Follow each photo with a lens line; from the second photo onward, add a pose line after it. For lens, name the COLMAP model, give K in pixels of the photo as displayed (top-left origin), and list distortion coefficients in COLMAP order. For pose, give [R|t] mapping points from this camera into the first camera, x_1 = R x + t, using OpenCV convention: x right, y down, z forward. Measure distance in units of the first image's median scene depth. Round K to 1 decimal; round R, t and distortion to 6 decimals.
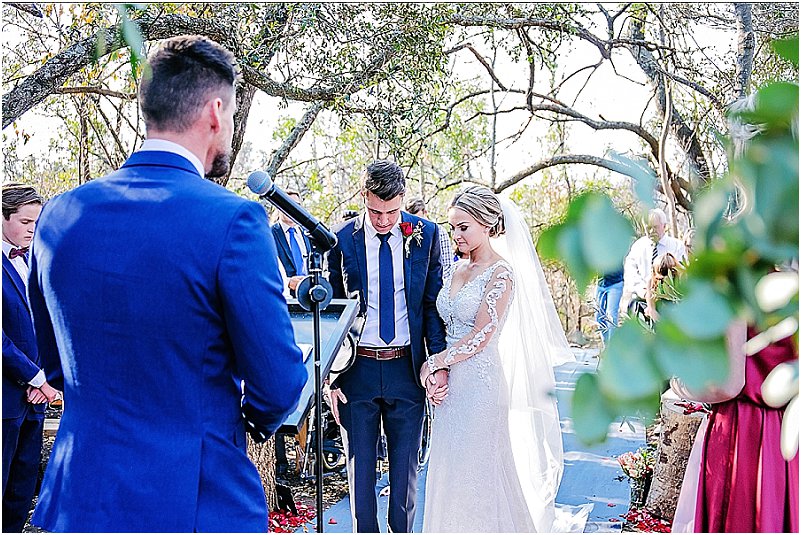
lens RADIAL K [[898.2, 0, 386.0], [0, 898.2, 295.1], [0, 0, 1]] dist [0.031888, 0.000000]
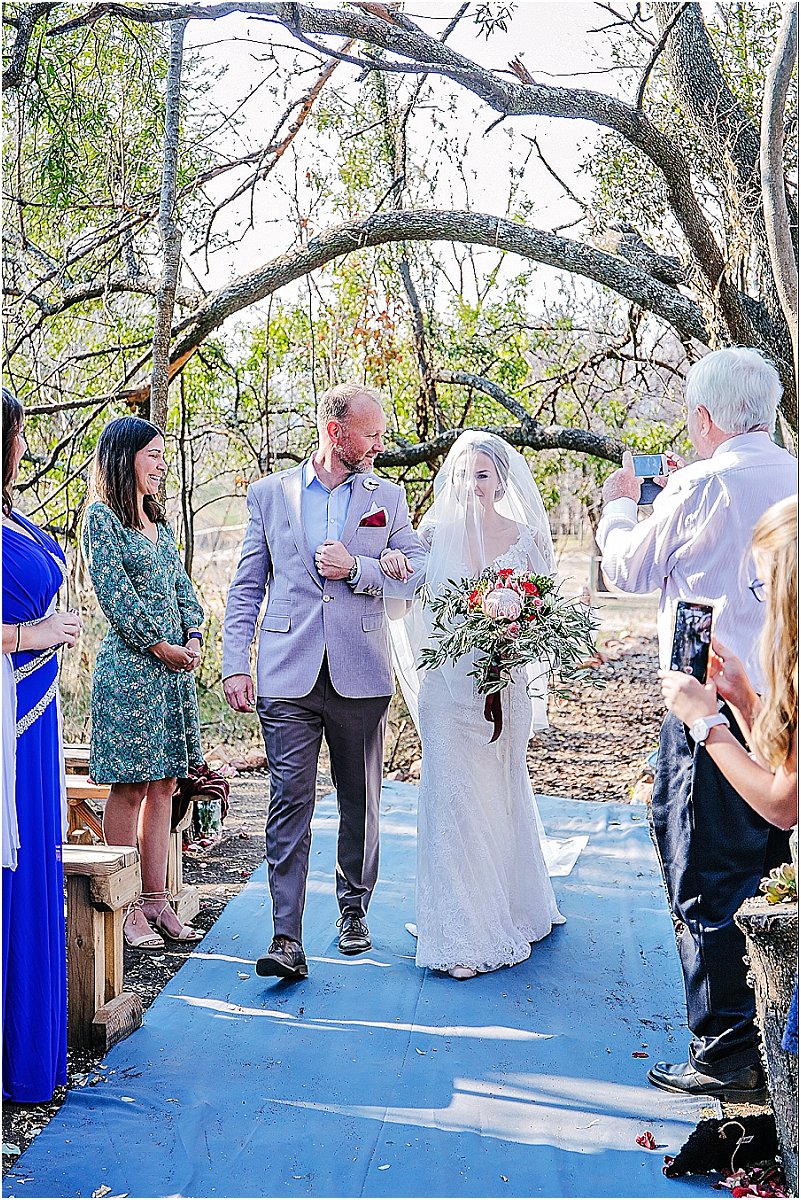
lens RADIAL K [[2031.6, 0, 401.5], [0, 2031.6, 602.1], [0, 0, 1]] dist [0.085349, 0.000000]
pose [[0.981308, -0.006685, 0.192327, 0.099259], [0.005136, 0.999950, 0.008553, -0.032078], [-0.192375, -0.007406, 0.981294, 0.503798]]
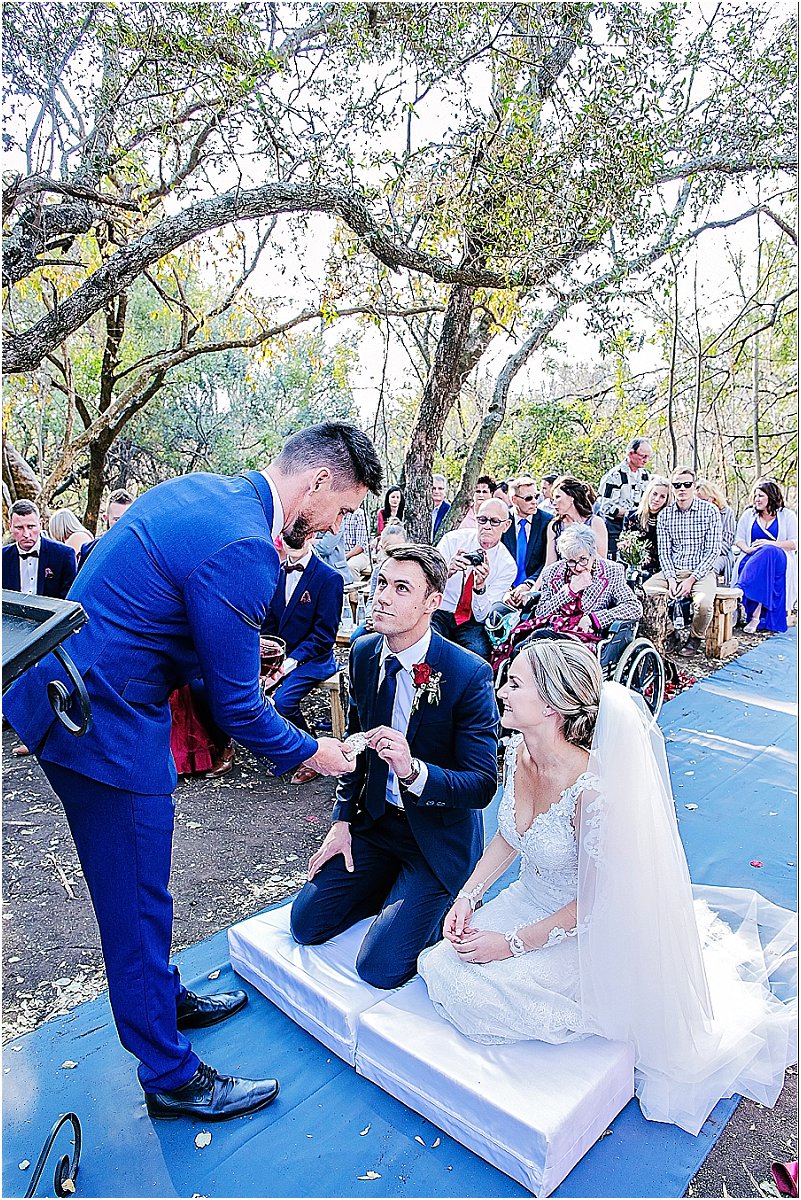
lens RADIAL K [[813.2, 0, 400.2], [0, 813.2, 600.2], [0, 0, 1]] dist [-0.096351, 0.062064]
pose [[0.915890, 0.049481, -0.398368, 0.092644], [-0.002774, 0.993131, 0.116978, -0.013883], [0.401420, -0.106034, 0.909736, 0.197316]]
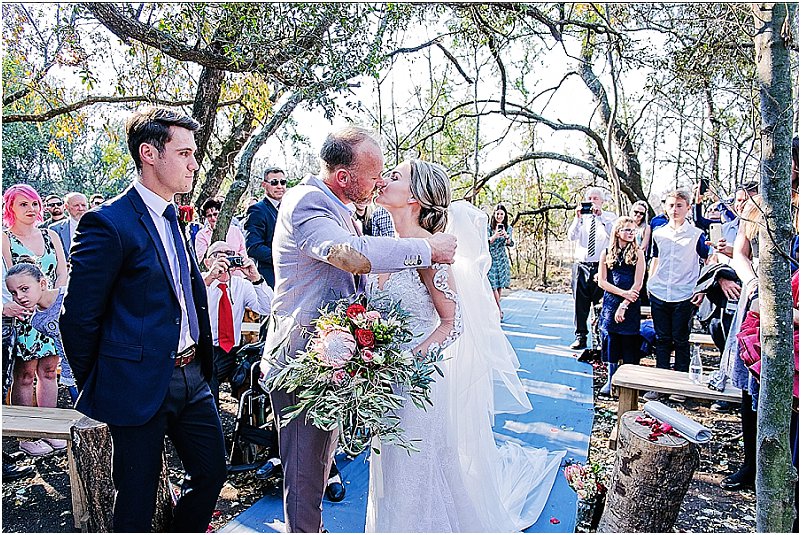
lens RADIAL K [[542.8, 0, 396.2], [0, 542.8, 268.7], [0, 0, 1]] dist [-0.096351, 0.062064]
pose [[0.997774, -0.002377, -0.066637, 0.085131], [0.004924, 0.999262, 0.038084, -0.019817], [0.066497, -0.038327, 0.997050, 0.317928]]
